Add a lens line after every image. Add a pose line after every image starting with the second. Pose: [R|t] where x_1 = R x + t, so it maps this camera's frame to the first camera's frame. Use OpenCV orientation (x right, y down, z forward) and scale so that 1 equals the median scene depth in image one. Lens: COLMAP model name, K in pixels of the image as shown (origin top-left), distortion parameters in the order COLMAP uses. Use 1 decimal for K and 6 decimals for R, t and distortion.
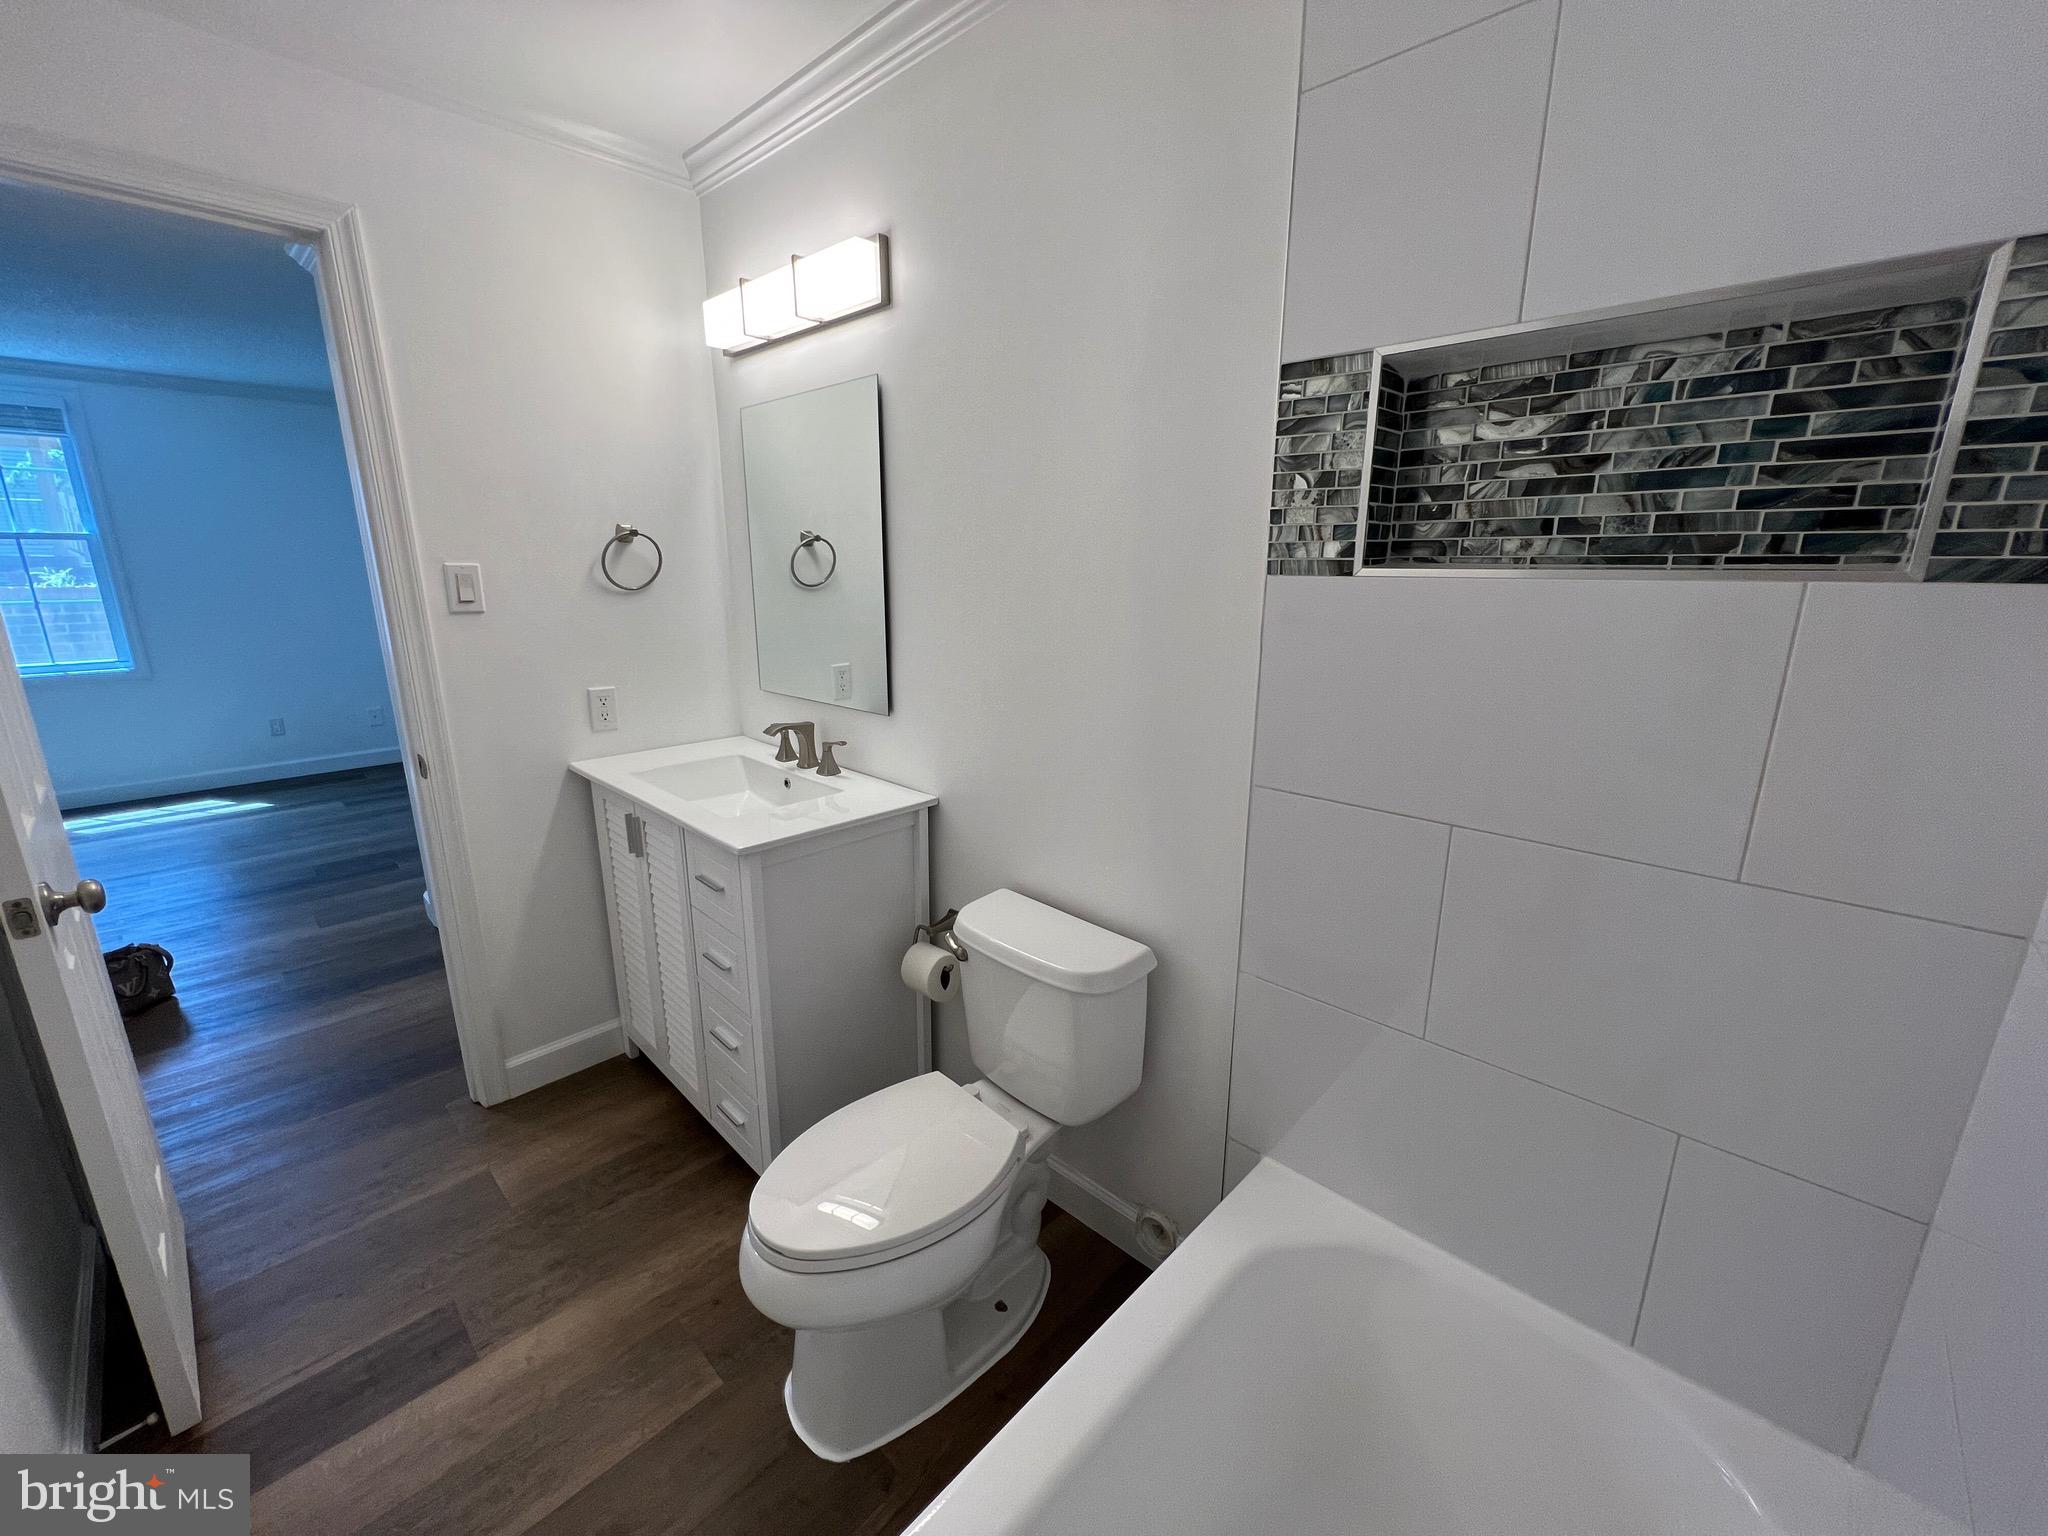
lens RADIAL K [[812.3, 0, 1019.2], [0, 812.3, 769.1], [0, 0, 1]] dist [-0.008146, 0.000333]
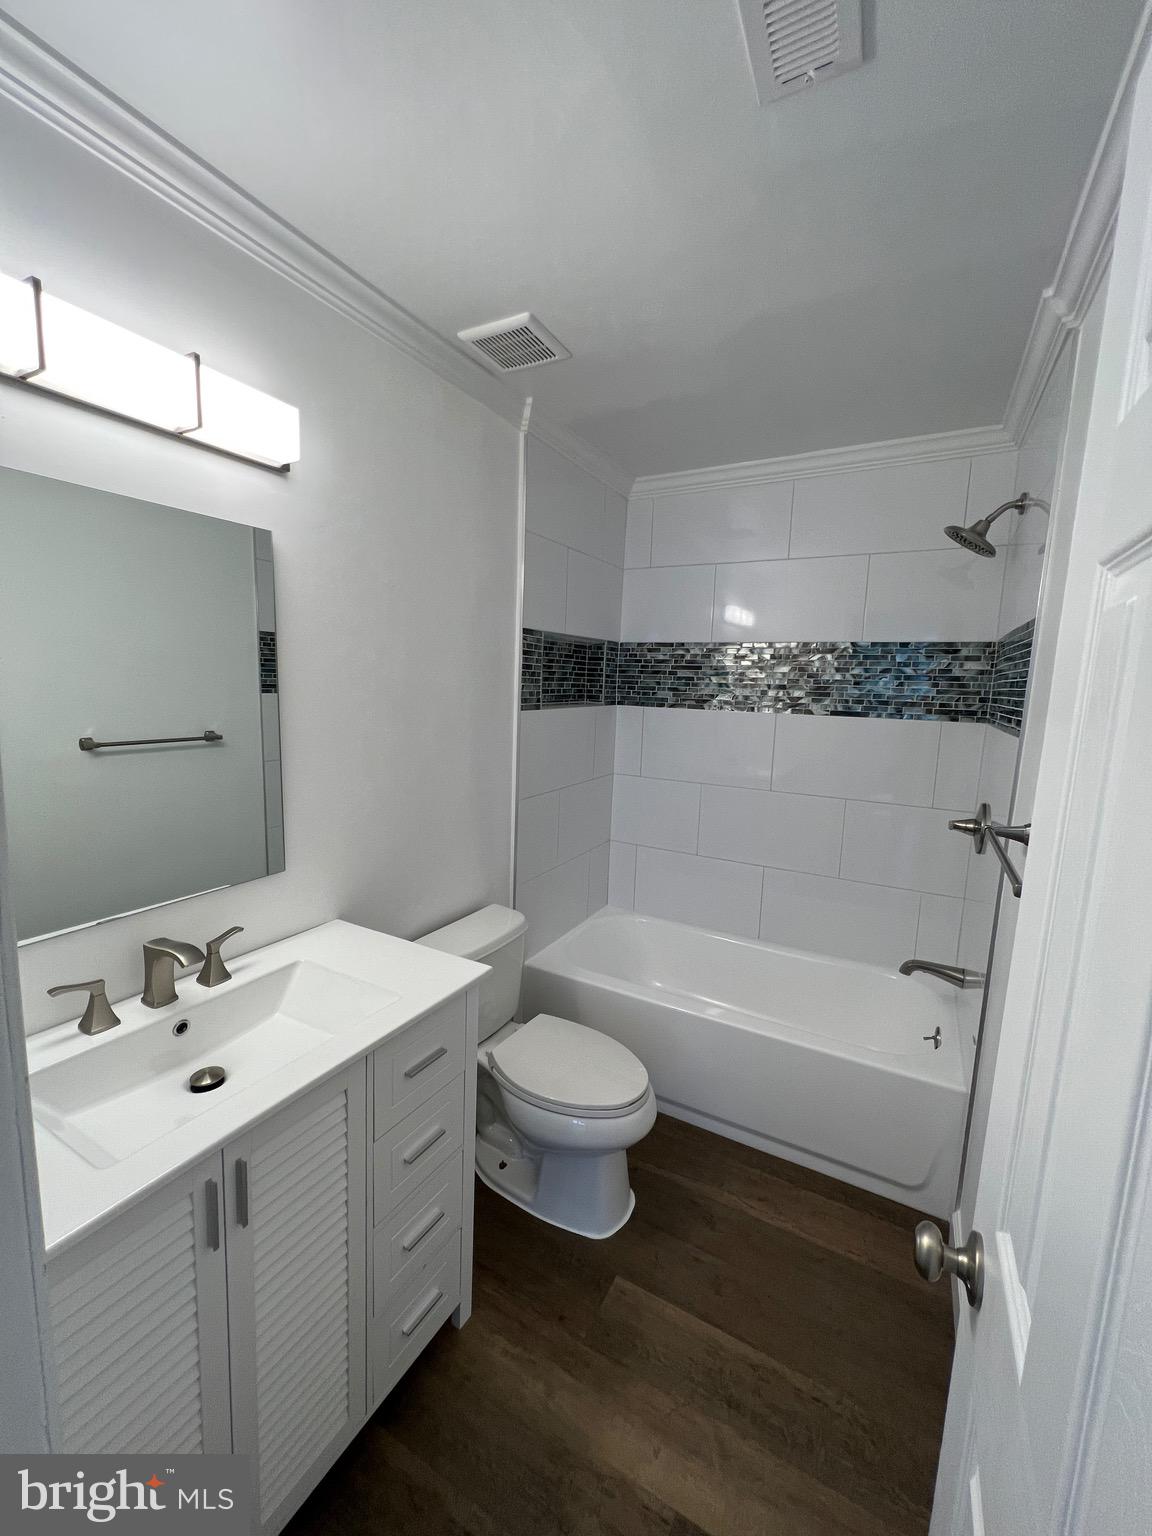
lens RADIAL K [[609.3, 0, 574.8], [0, 609.3, 766.4], [0, 0, 1]] dist [-0.008146, 0.000333]
pose [[-0.256244, -0.152741, 0.954468, -1.795678], [0.200163, 0.957649, 0.206988, -0.514791], [-0.945661, 0.244088, -0.214819, 1.557328]]
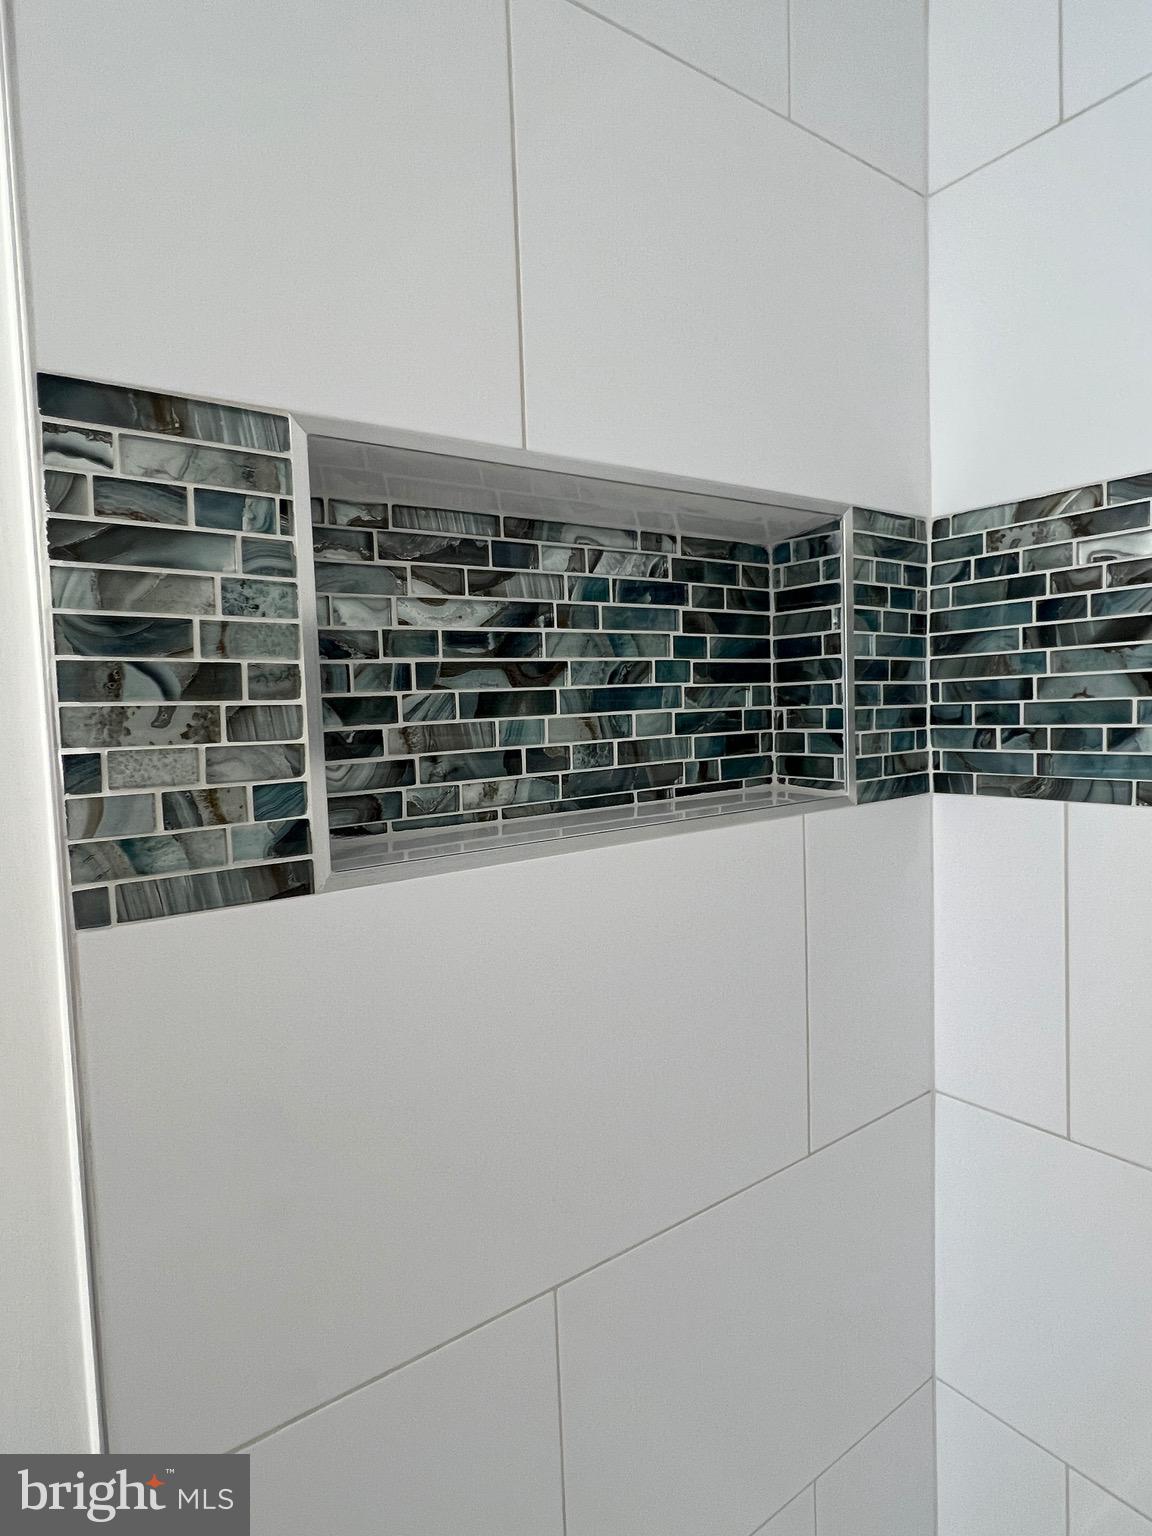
lens RADIAL K [[869.2, 0, 573.0], [0, 869.2, 754.6], [0, 0, 1]] dist [-0.003437, -0.000217]
pose [[0.173602, -0.064844, 0.982679, -0.028056], [0.276061, 0.961028, 0.014646, -0.316313], [-0.945332, 0.268737, 0.184737, 0.860014]]
